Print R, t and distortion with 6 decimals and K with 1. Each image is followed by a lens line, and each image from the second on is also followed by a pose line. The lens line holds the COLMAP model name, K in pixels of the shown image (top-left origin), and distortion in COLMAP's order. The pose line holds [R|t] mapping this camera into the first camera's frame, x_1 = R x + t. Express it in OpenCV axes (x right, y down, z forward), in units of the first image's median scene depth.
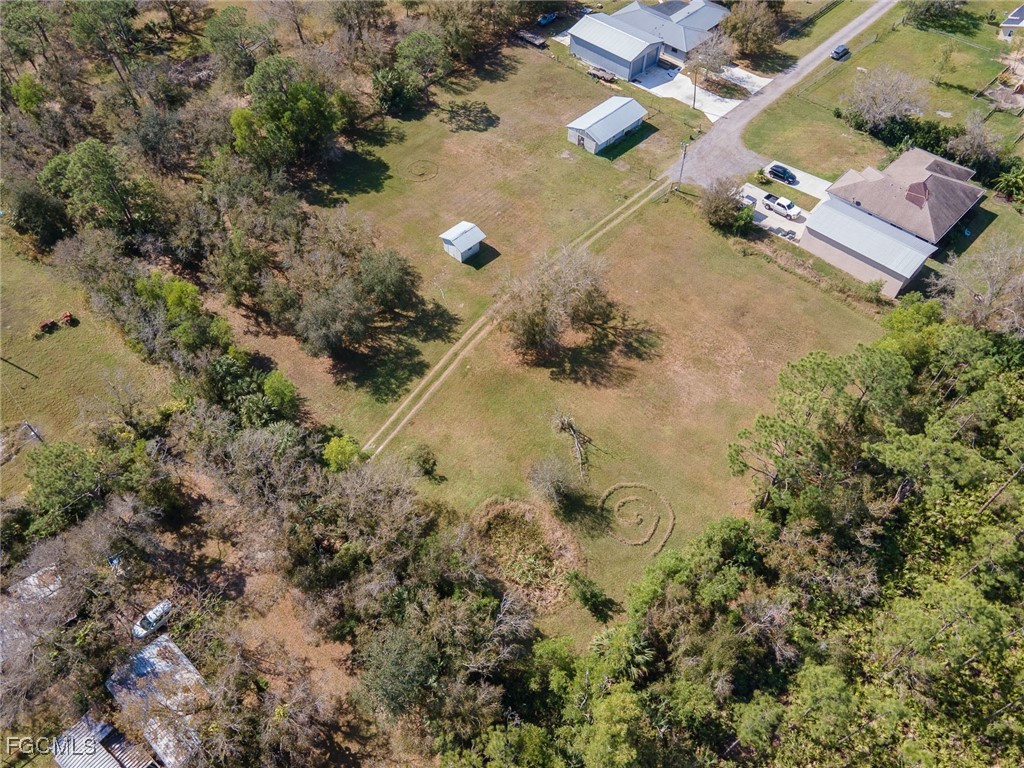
lens RADIAL K [[742.3, 0, 513.6], [0, 742.3, 378.5], [0, 0, 1]] dist [0.025652, 0.035810]
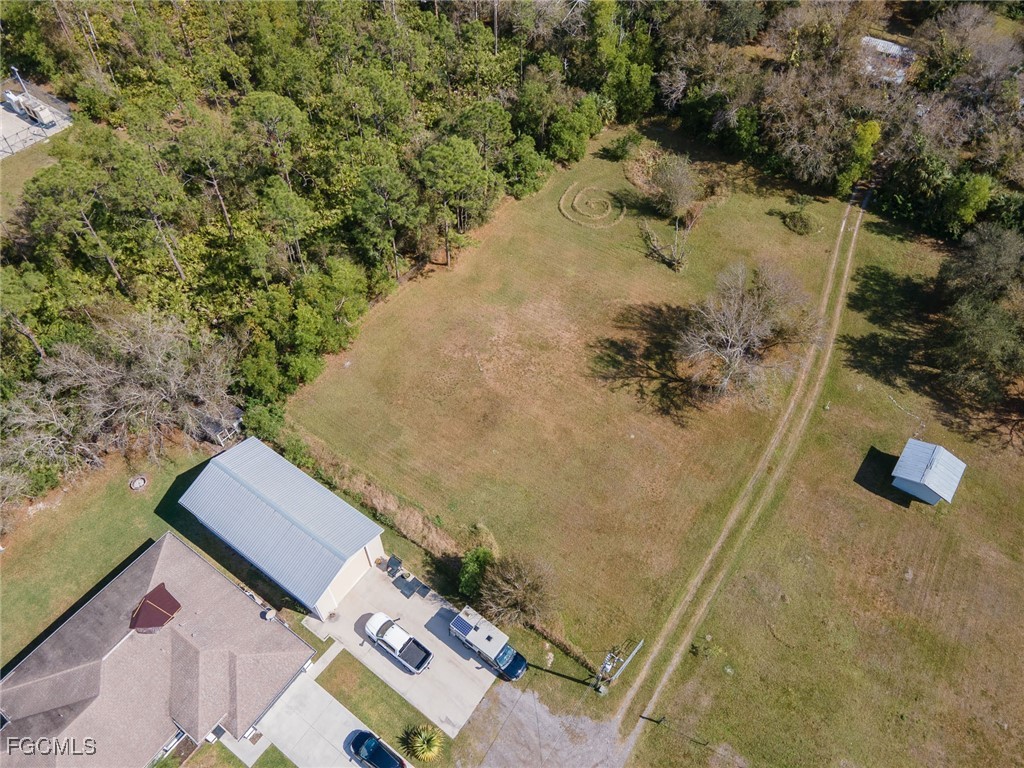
lens RADIAL K [[742.3, 0, 513.6], [0, 742.3, 378.5], [0, 0, 1]] dist [0.025652, 0.035810]
pose [[-0.988140, 0.114525, -0.102293, 0.350057], [-0.126064, -0.224655, 0.966249, -0.782982], [0.087679, 0.967685, 0.236428, 0.794877]]
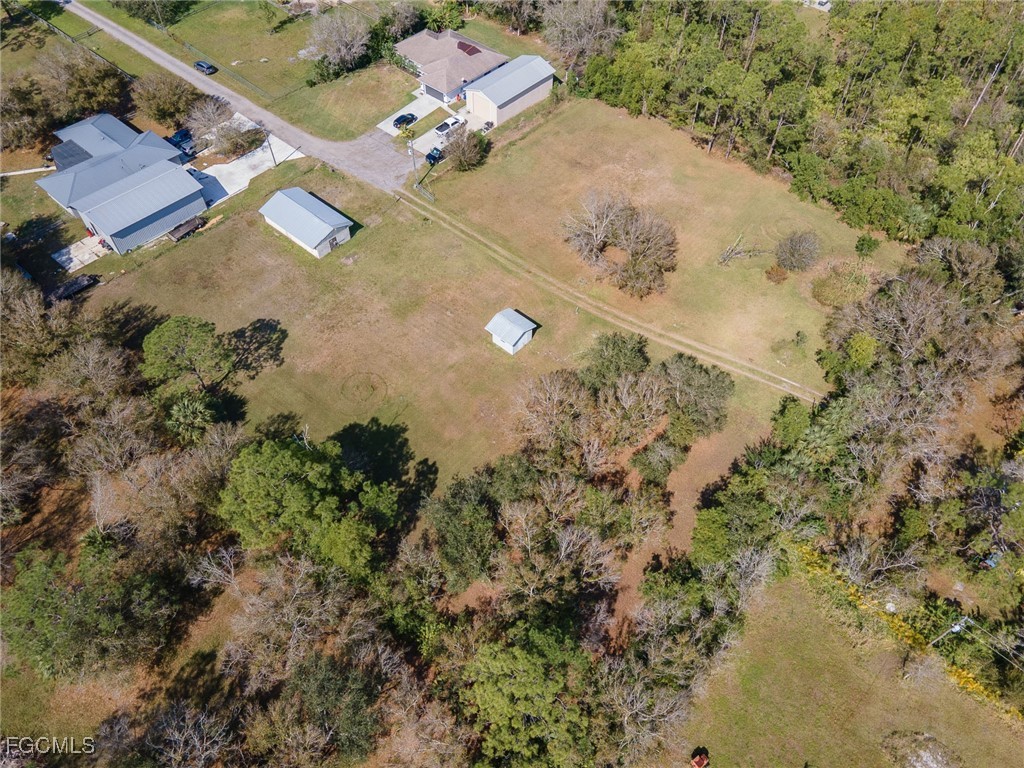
lens RADIAL K [[742.3, 0, 513.6], [0, 742.3, 378.5], [0, 0, 1]] dist [0.025652, 0.035810]
pose [[-0.050110, -0.779844, 0.623965, -0.726770], [0.776700, 0.362330, 0.515222, -0.672089], [-0.627874, 0.510452, 0.587548, 0.529425]]
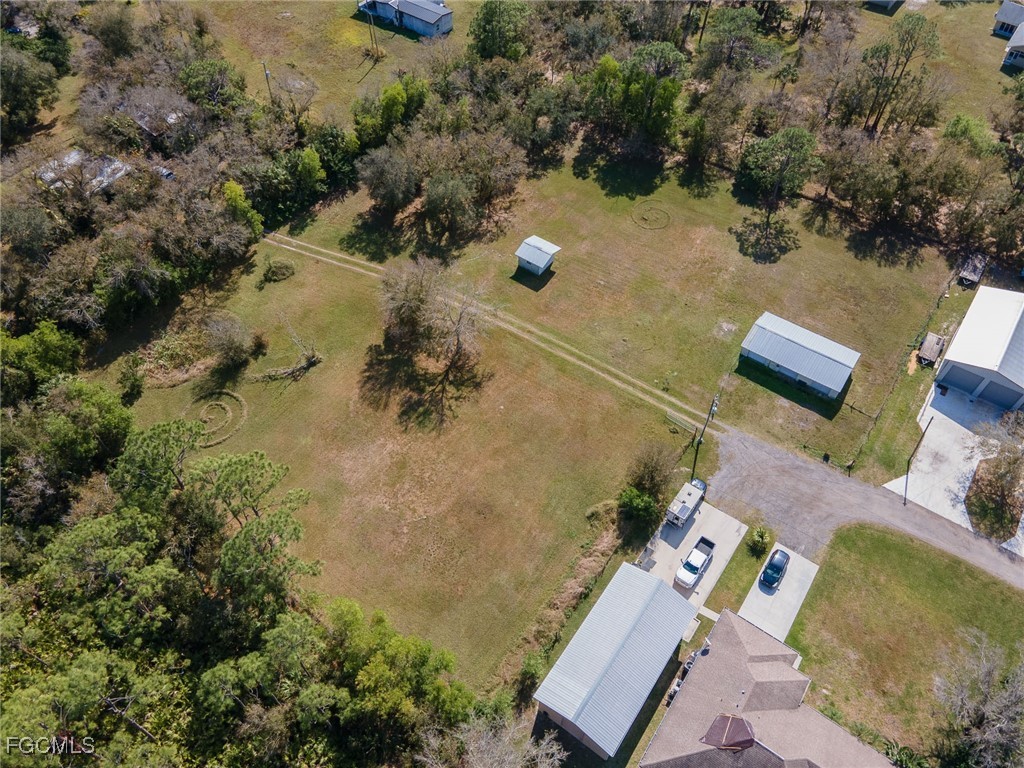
lens RADIAL K [[742.3, 0, 513.6], [0, 742.3, 378.5], [0, 0, 1]] dist [0.025652, 0.035810]
pose [[0.153772, 0.773116, -0.615342, 0.698787], [-0.778810, 0.478094, 0.406055, -0.513390], [0.608119, 0.416795, 0.675628, 0.414401]]
